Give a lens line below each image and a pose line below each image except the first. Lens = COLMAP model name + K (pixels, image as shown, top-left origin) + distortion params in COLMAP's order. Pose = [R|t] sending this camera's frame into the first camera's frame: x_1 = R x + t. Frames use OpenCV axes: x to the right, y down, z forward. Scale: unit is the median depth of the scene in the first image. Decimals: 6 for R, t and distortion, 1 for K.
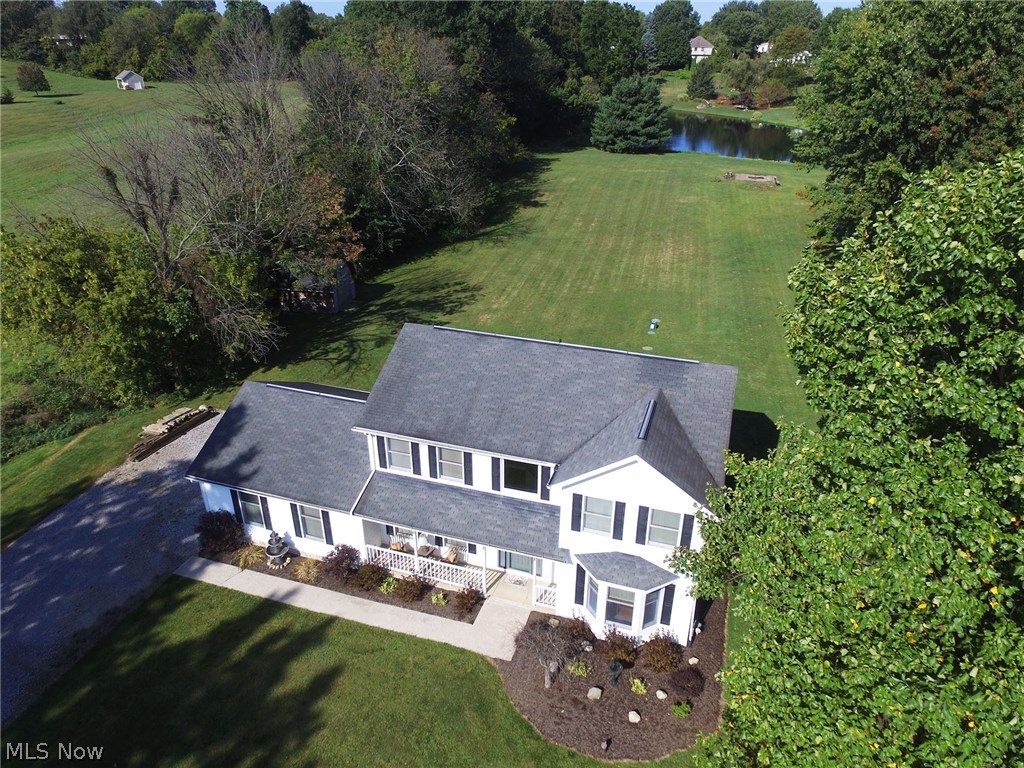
lens RADIAL K [[689.4, 0, 516.5], [0, 689.4, 377.4], [0, 0, 1]] dist [-0.001412, -0.002364]
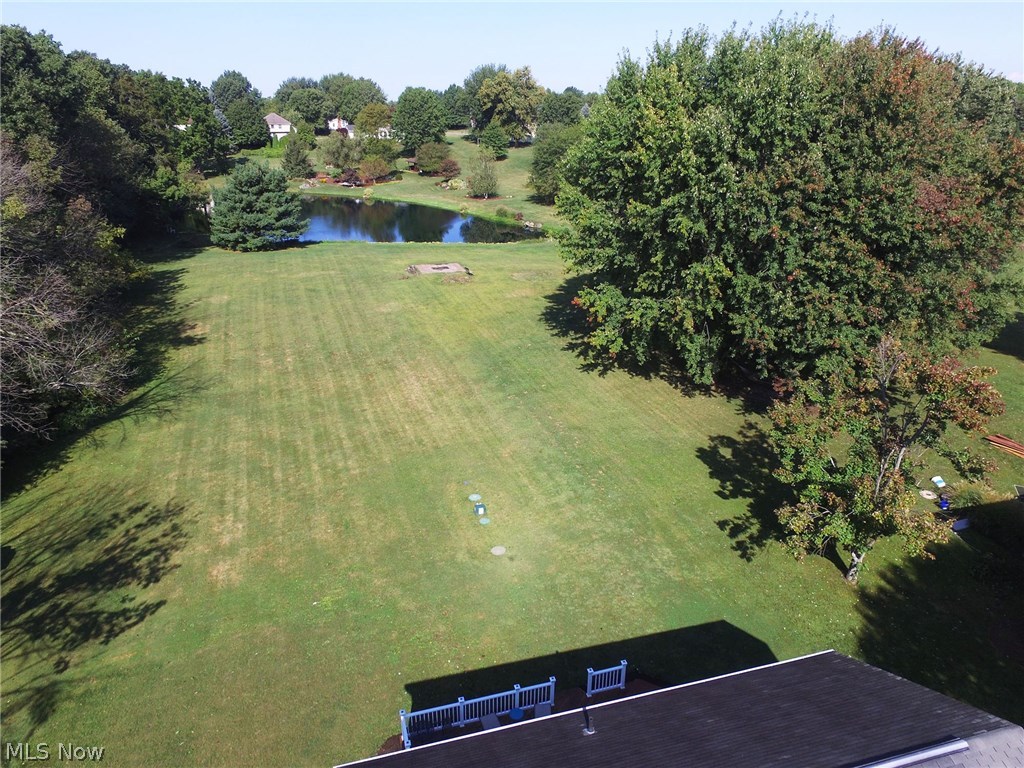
lens RADIAL K [[689.4, 0, 516.5], [0, 689.4, 377.4], [0, 0, 1]] dist [-0.001412, -0.002364]
pose [[0.829522, -0.203170, 0.520207, -0.072146], [0.249329, 0.968224, -0.019435, -0.112276], [-0.499729, 0.145825, 0.853819, 0.205233]]
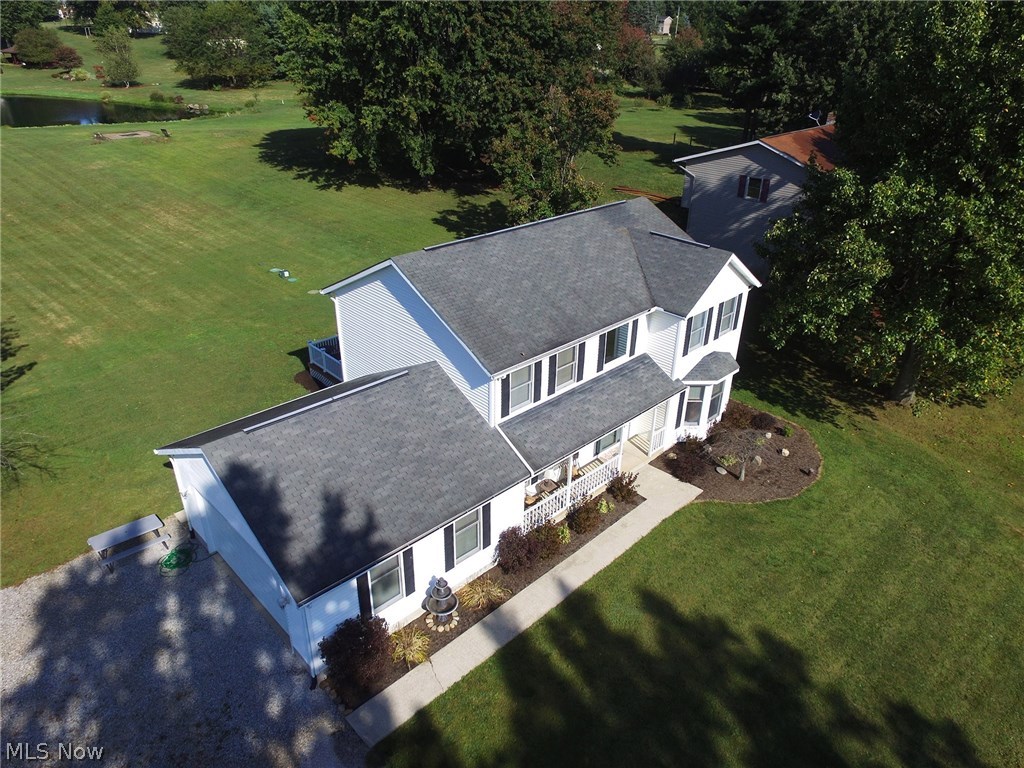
lens RADIAL K [[689.4, 0, 516.5], [0, 689.4, 377.4], [0, 0, 1]] dist [-0.001412, -0.002364]
pose [[0.463215, -0.404879, 0.788356, -0.256209], [0.381666, 0.893964, 0.234861, -0.029888], [-0.799852, 0.192098, 0.568626, 0.166099]]
